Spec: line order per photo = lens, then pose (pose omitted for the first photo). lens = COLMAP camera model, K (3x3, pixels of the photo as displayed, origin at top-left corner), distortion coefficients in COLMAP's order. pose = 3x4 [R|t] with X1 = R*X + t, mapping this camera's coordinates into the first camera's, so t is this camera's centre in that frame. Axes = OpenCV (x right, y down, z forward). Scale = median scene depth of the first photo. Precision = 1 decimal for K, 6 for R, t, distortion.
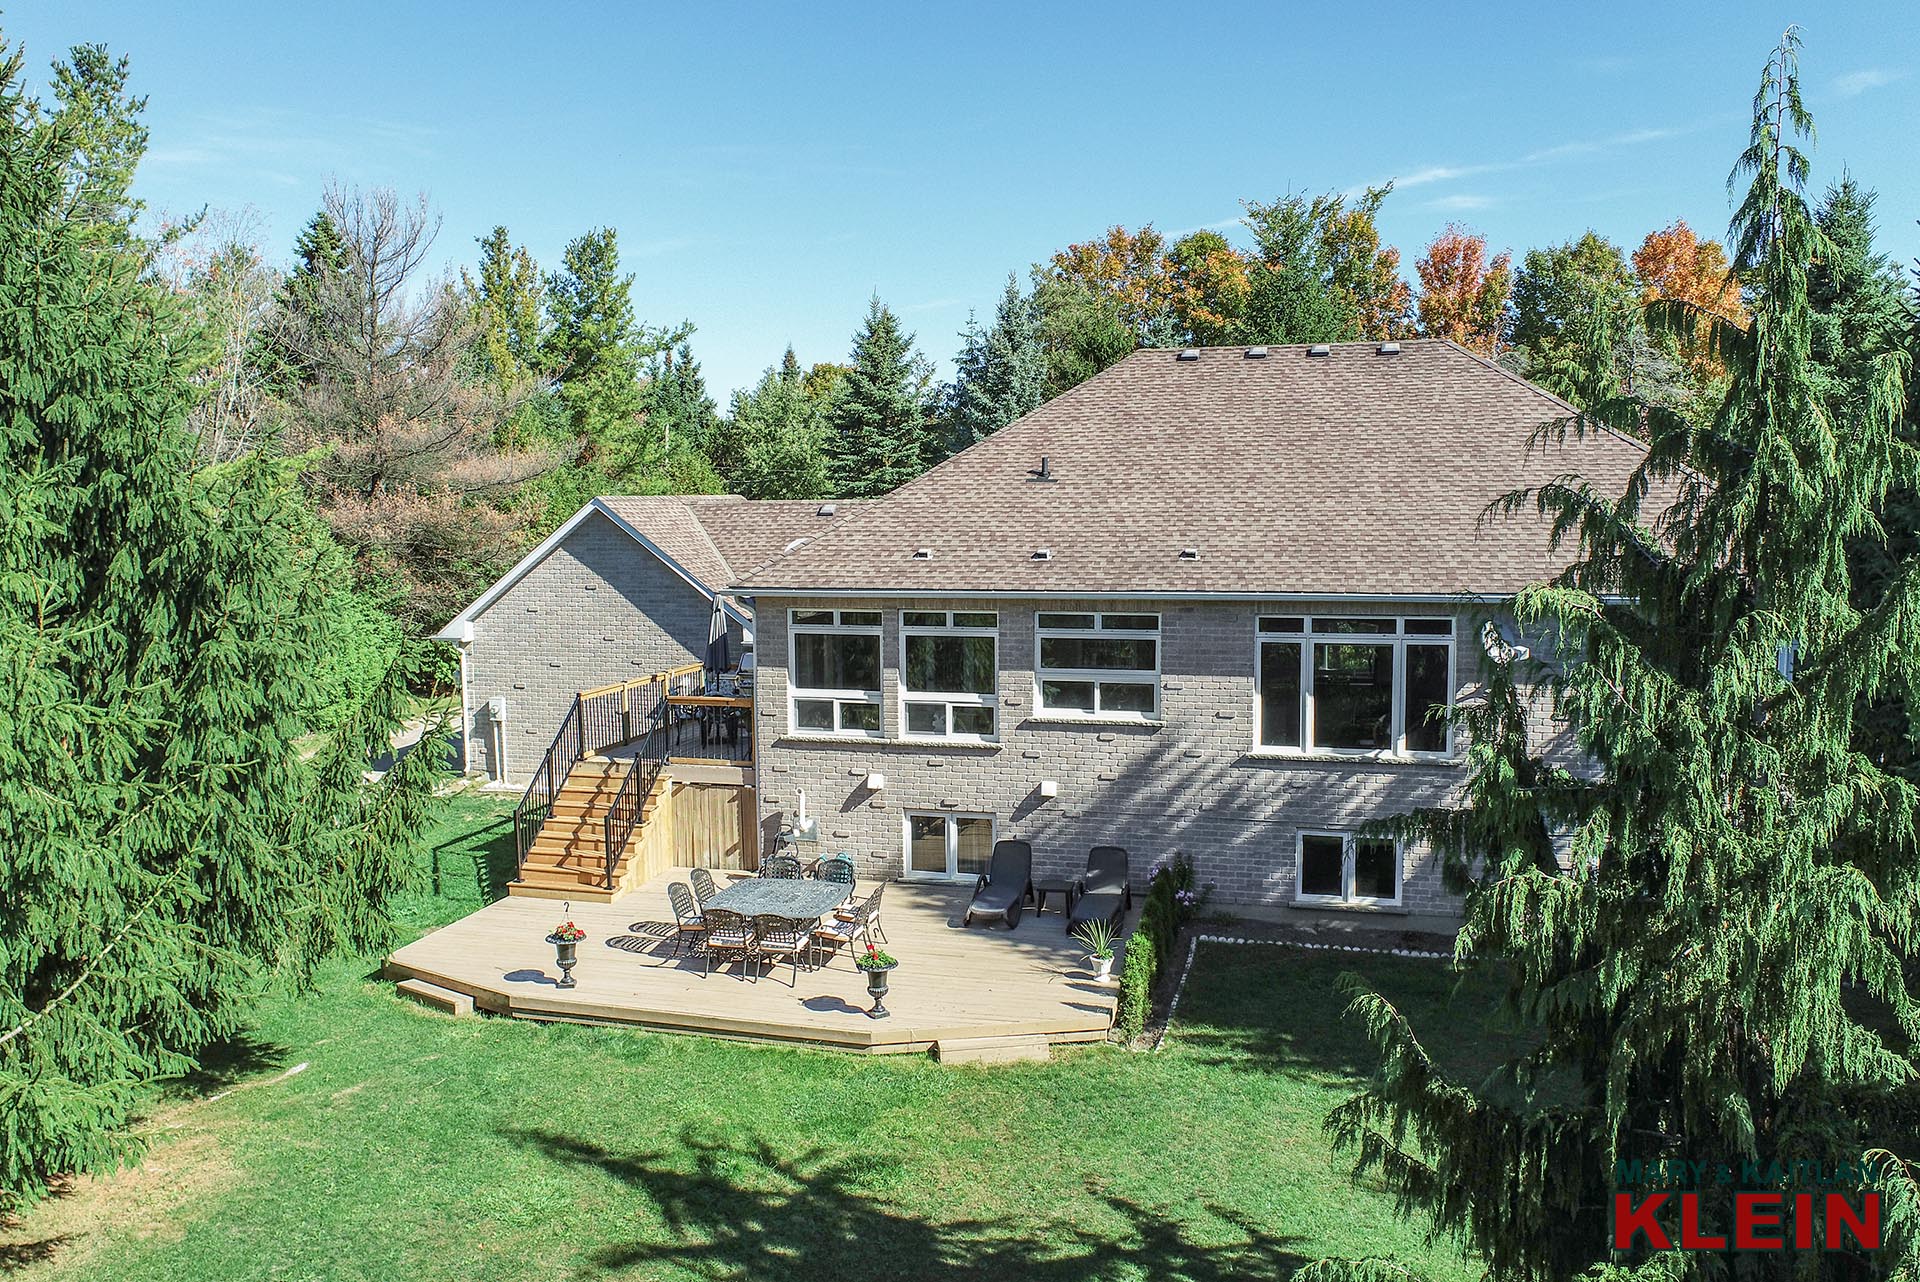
lens RADIAL K [[1453.2, 0, 933.1], [0, 1453.2, 641.4], [0, 0, 1]] dist [0.002087, -0.000698]
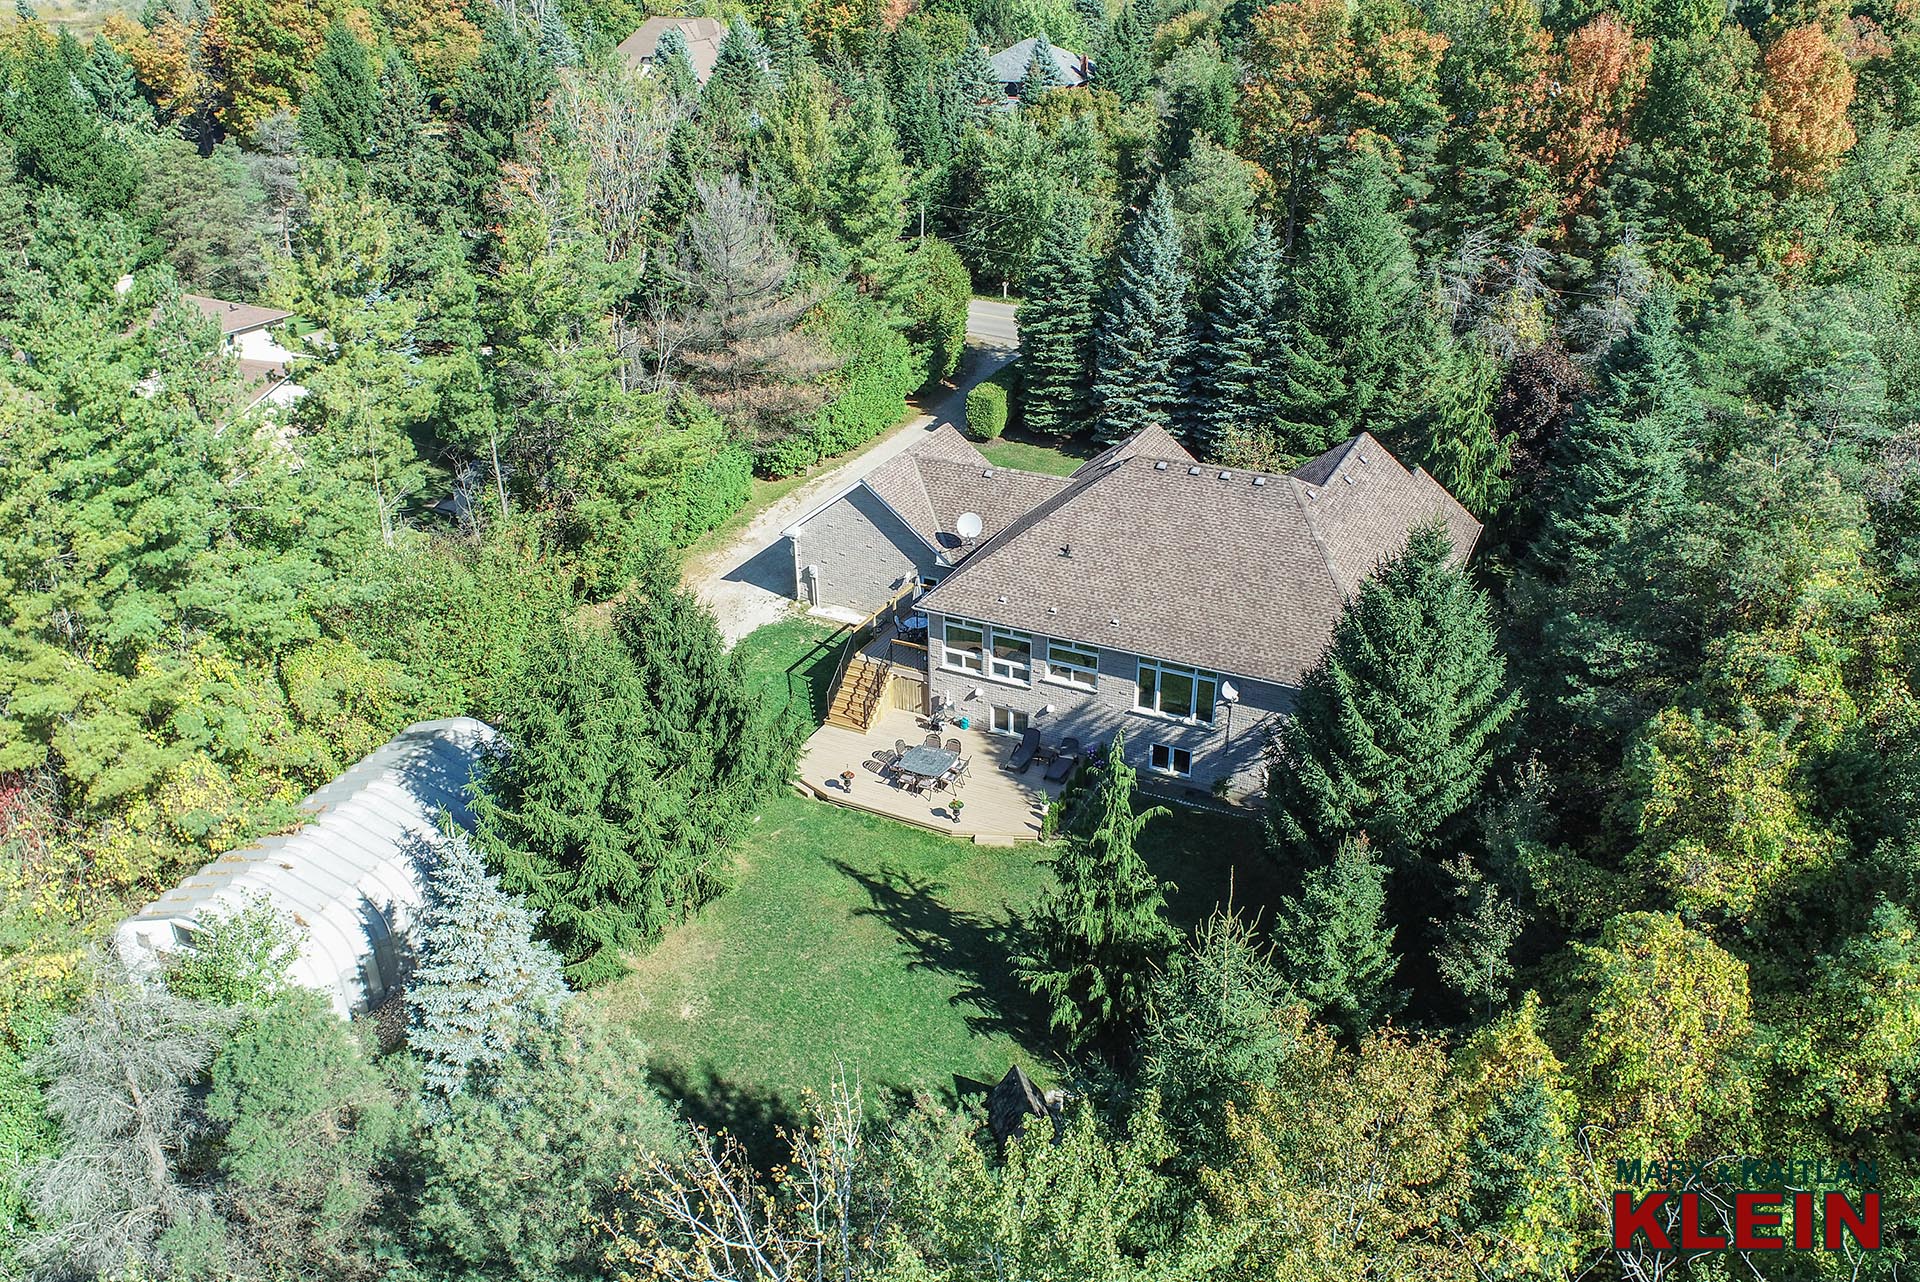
lens RADIAL K [[1453.2, 0, 933.1], [0, 1453.2, 641.4], [0, 0, 1]] dist [0.002087, -0.000698]
pose [[0.979651, 0.085866, -0.181412, 0.304820], [-0.013683, 0.930334, 0.366457, -0.834297], [0.200240, -0.356518, 0.912578, -1.094153]]
